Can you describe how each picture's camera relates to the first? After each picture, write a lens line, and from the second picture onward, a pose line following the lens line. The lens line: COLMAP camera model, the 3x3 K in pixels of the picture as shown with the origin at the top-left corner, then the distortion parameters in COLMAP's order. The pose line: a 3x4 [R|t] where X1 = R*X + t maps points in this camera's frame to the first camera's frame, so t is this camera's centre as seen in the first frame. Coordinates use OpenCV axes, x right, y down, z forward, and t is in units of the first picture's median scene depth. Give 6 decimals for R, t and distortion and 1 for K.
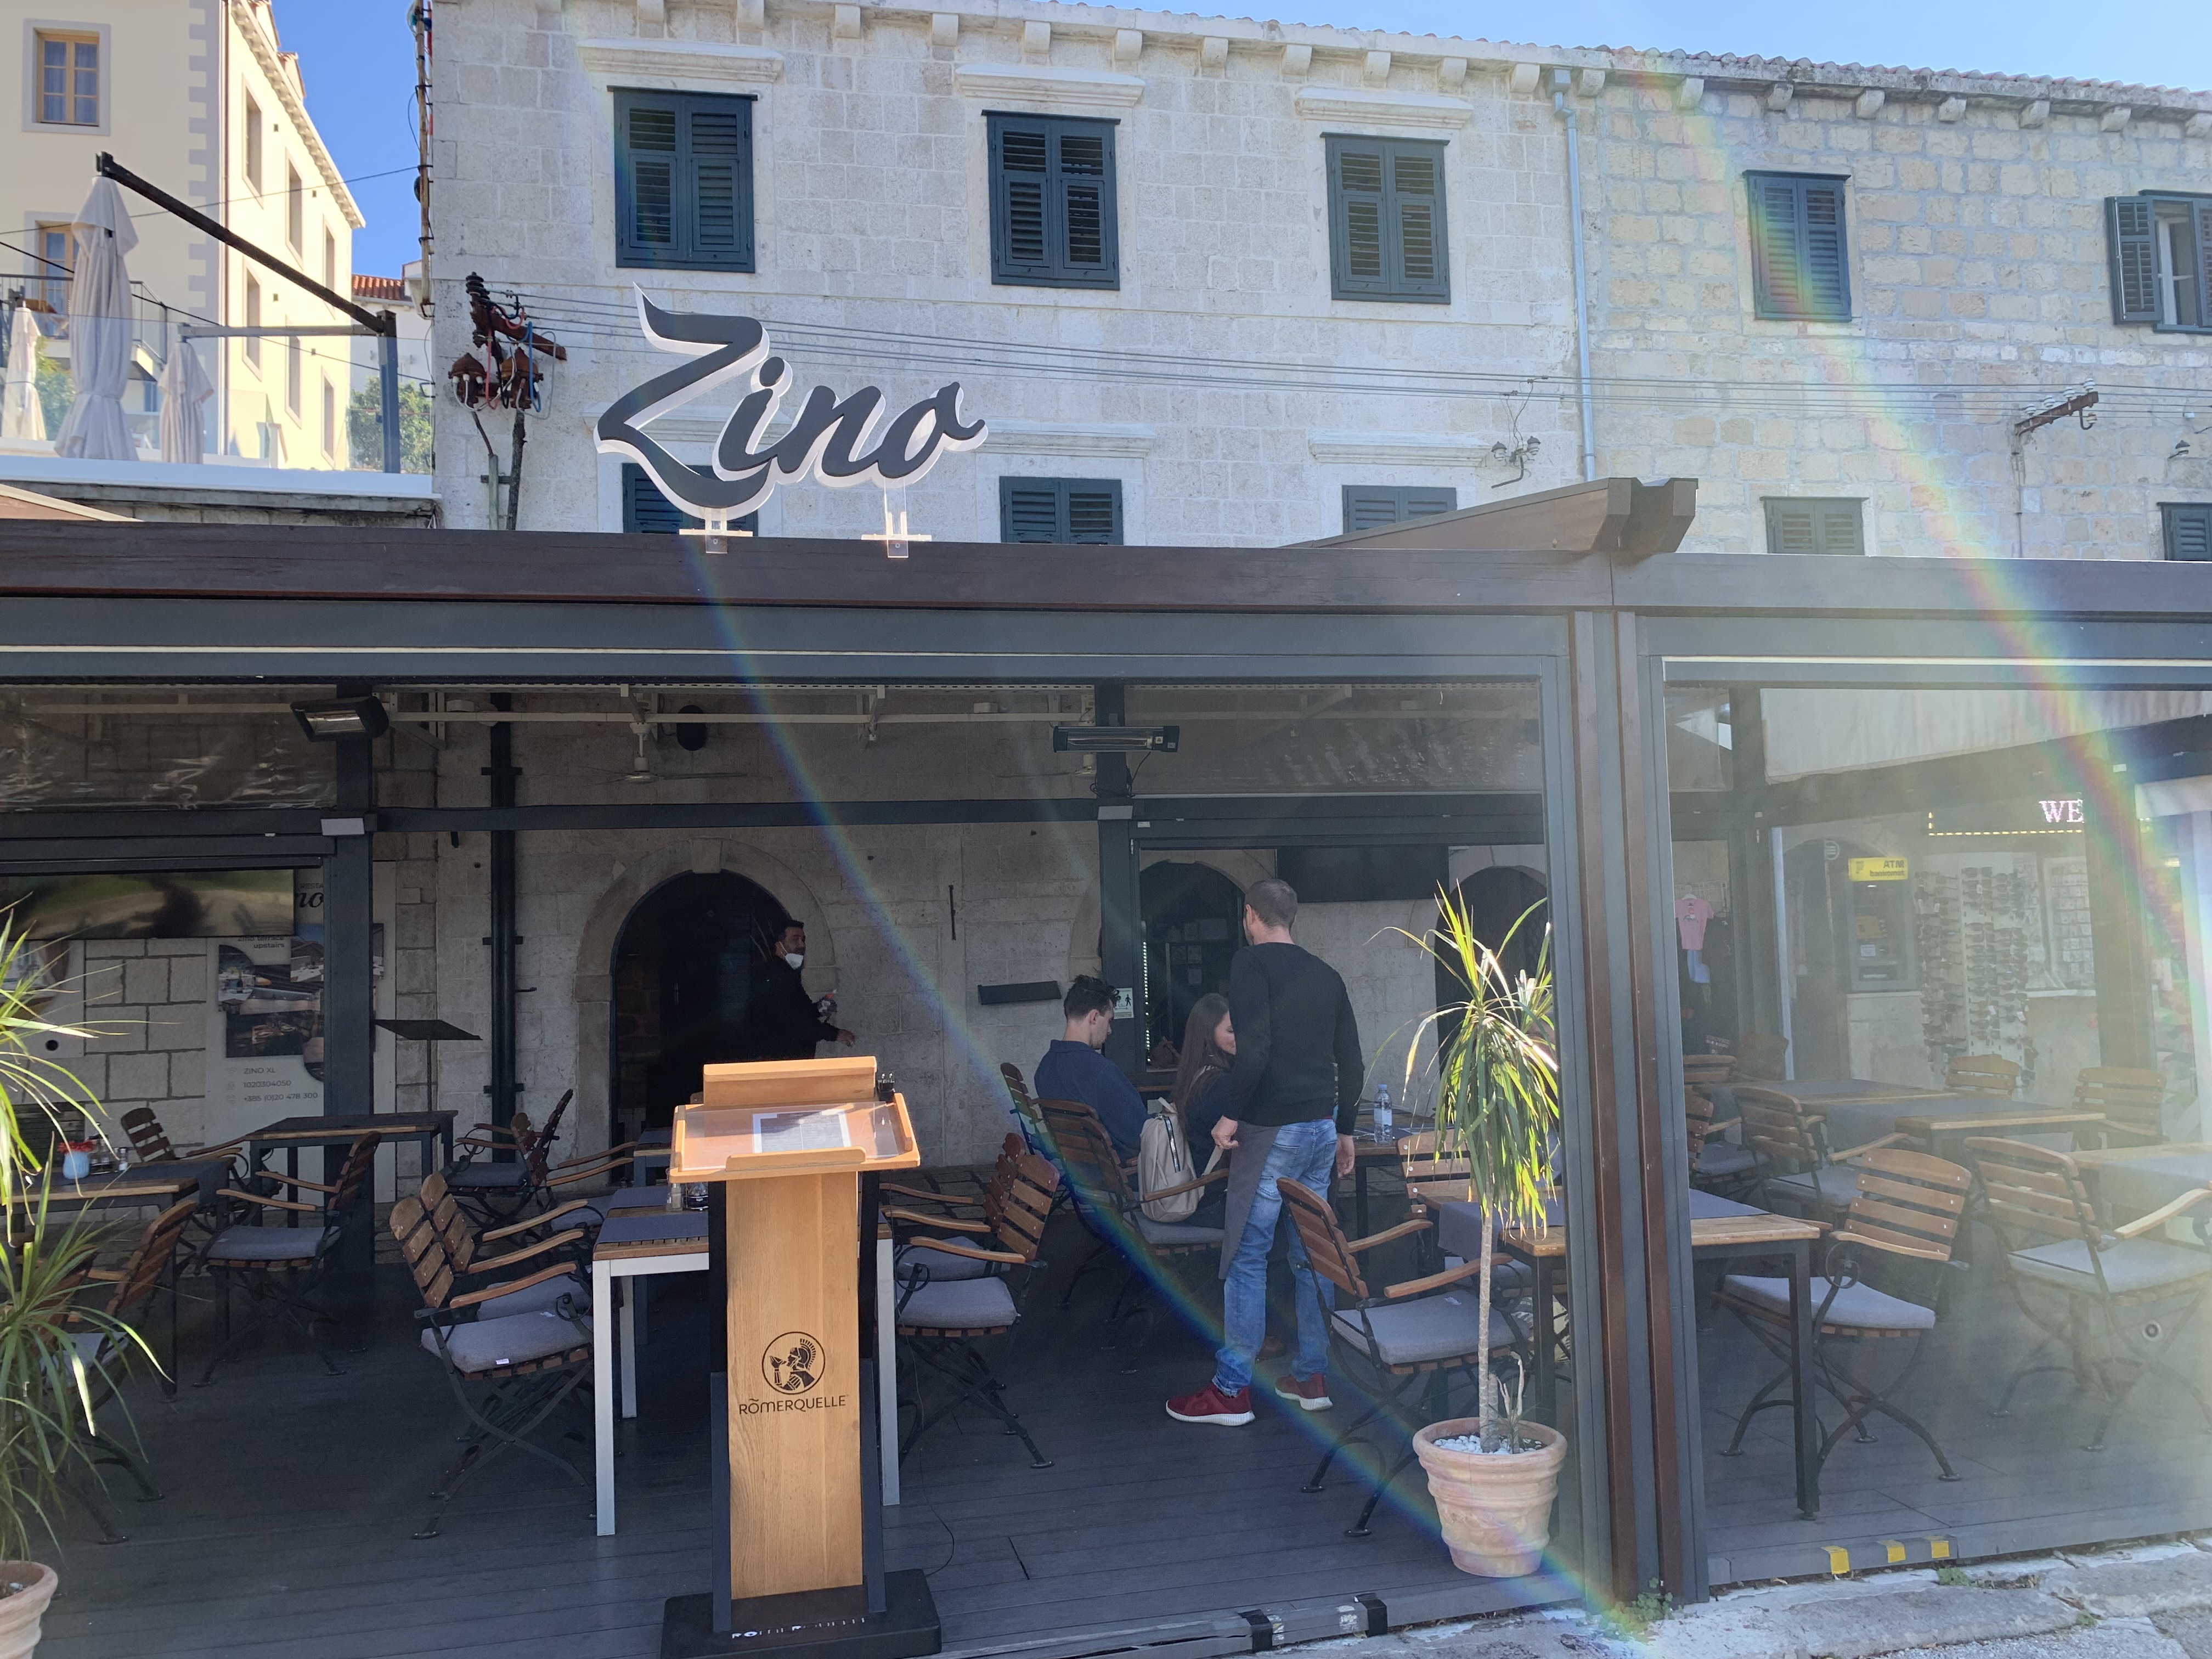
lens RADIAL K [[1661.2, 0, 1106.1], [0, 1661.2, 828.2], [0, 0, 1]] dist [-0.006681, -0.002045]
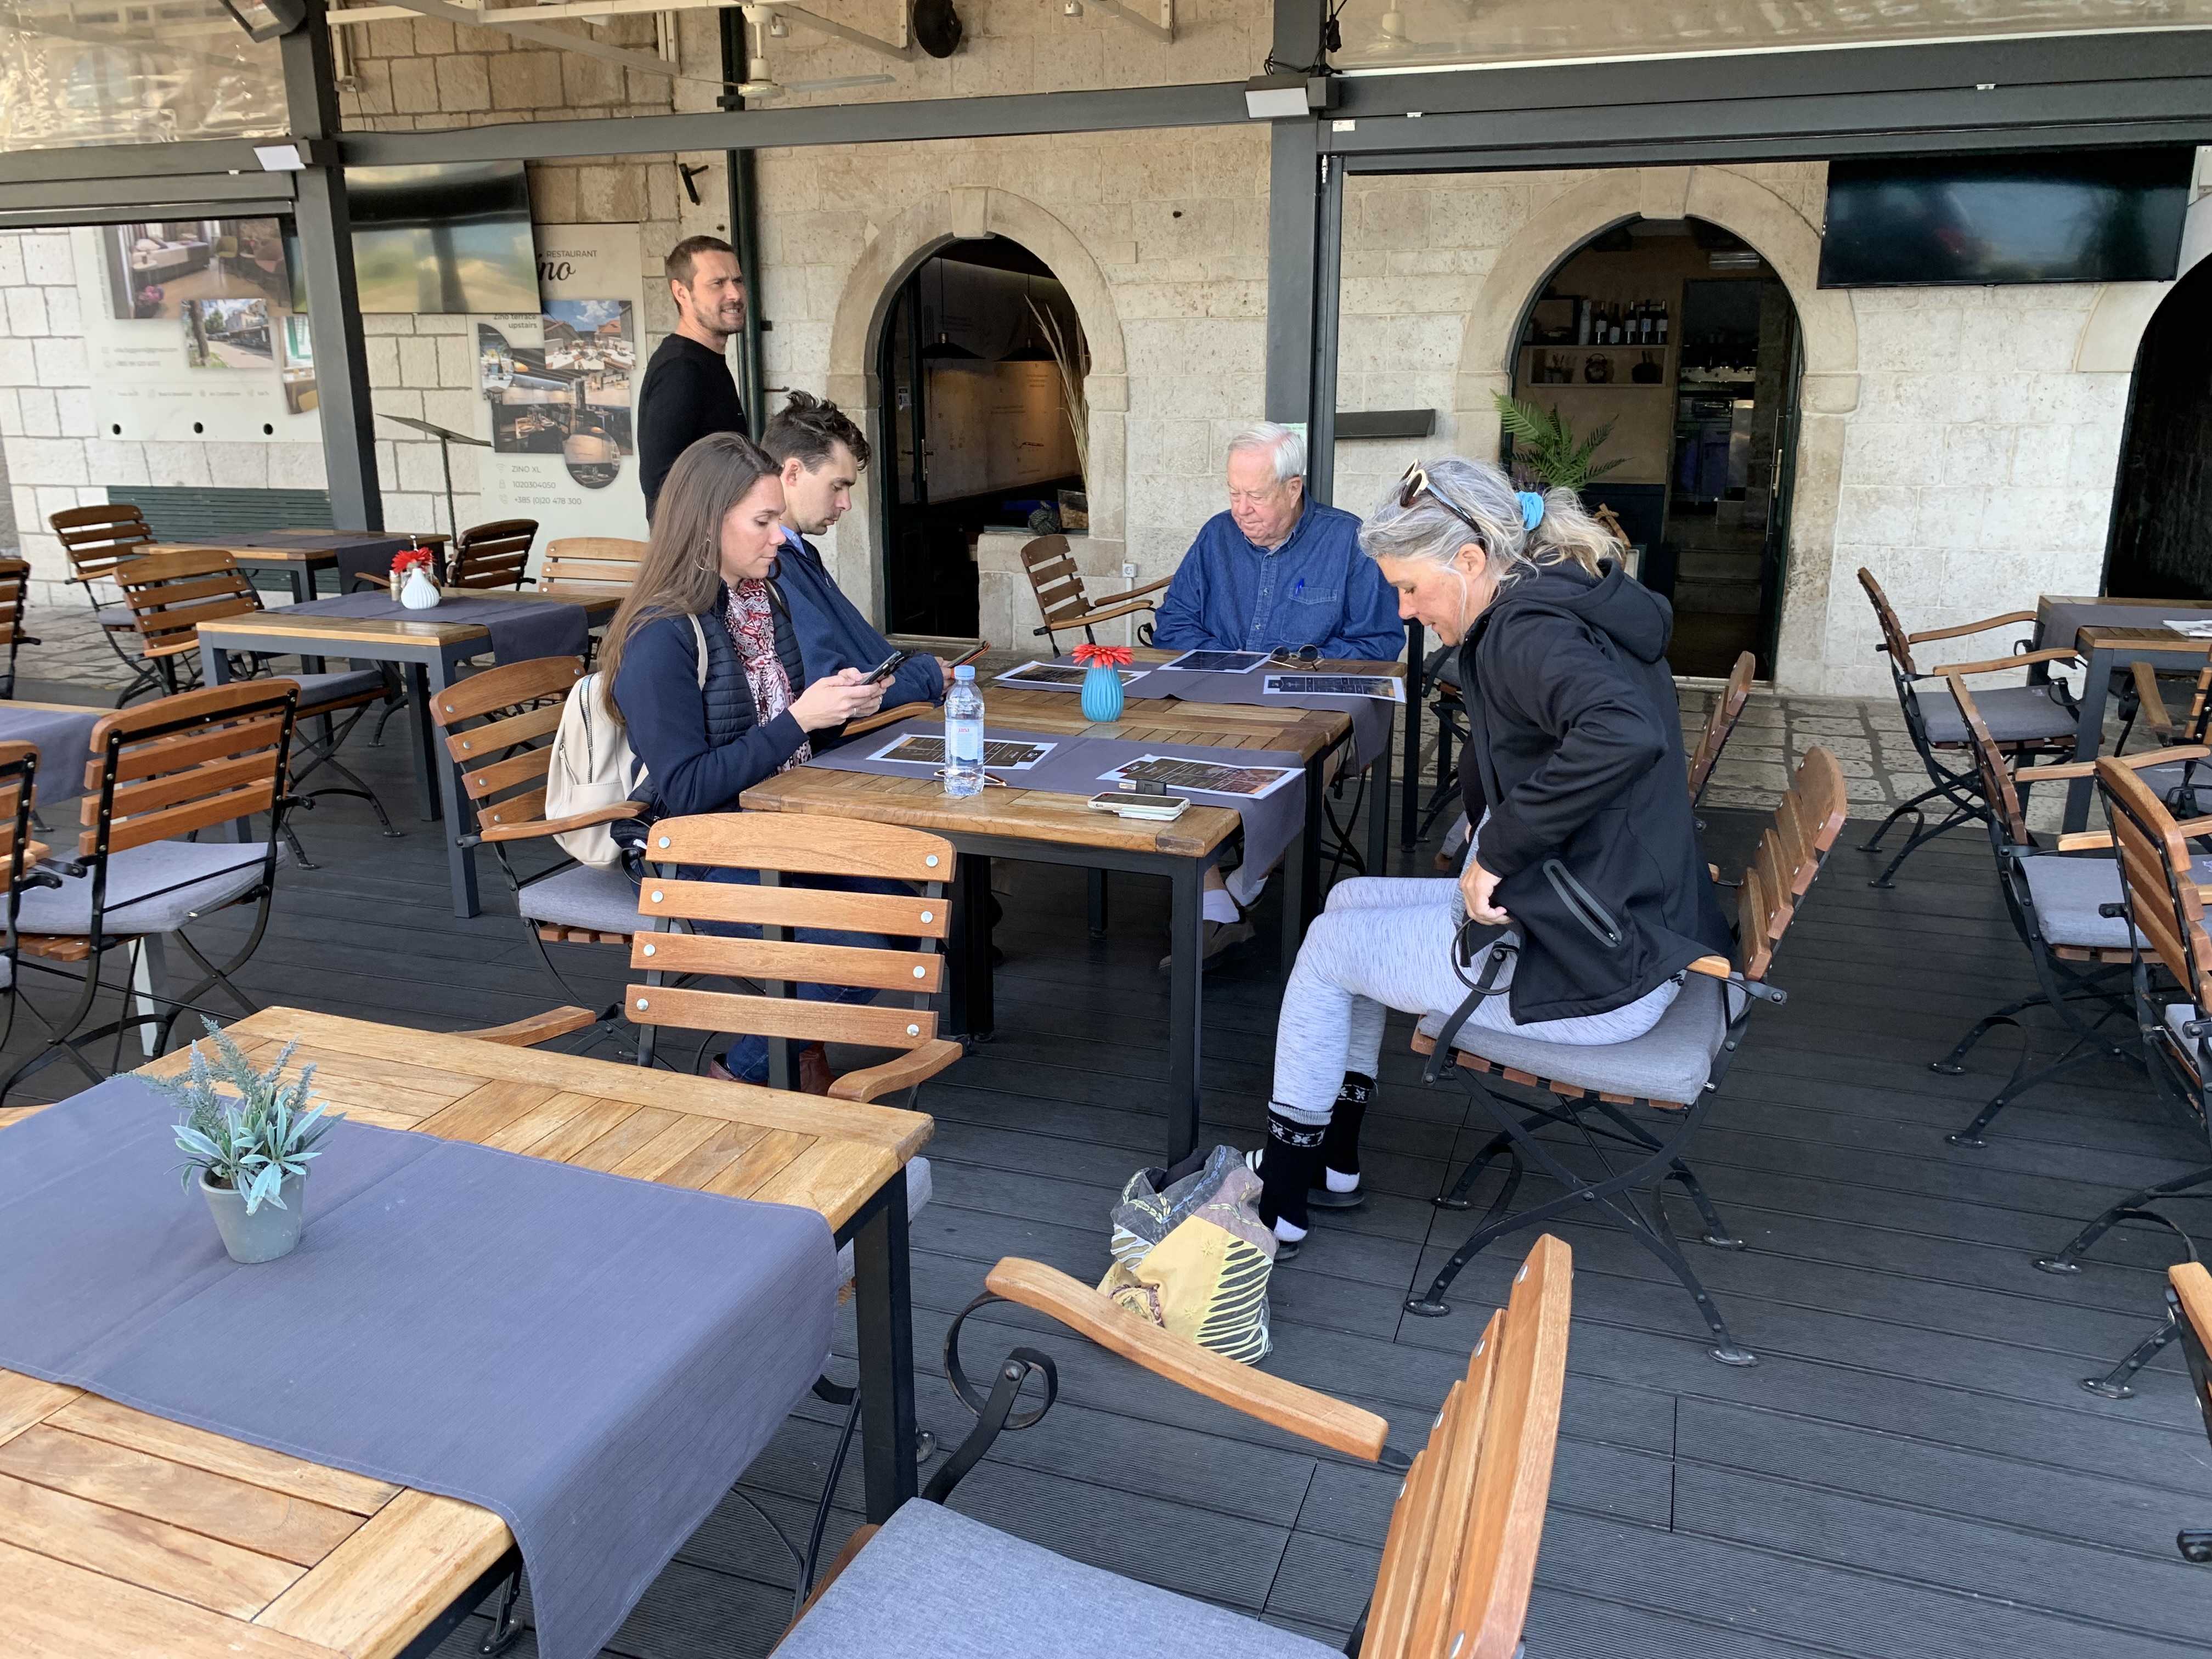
lens RADIAL K [[1661.2, 0, 1103.0], [0, 1661.2, 826.5], [0, 0, 1]] dist [-0.006681, -0.002045]
pose [[0.854826, 0.168961, -0.490637, 0.232566], [0.006710, 0.941828, 0.336028, 0.027640], [0.518871, -0.290537, 0.803966, 0.376731]]
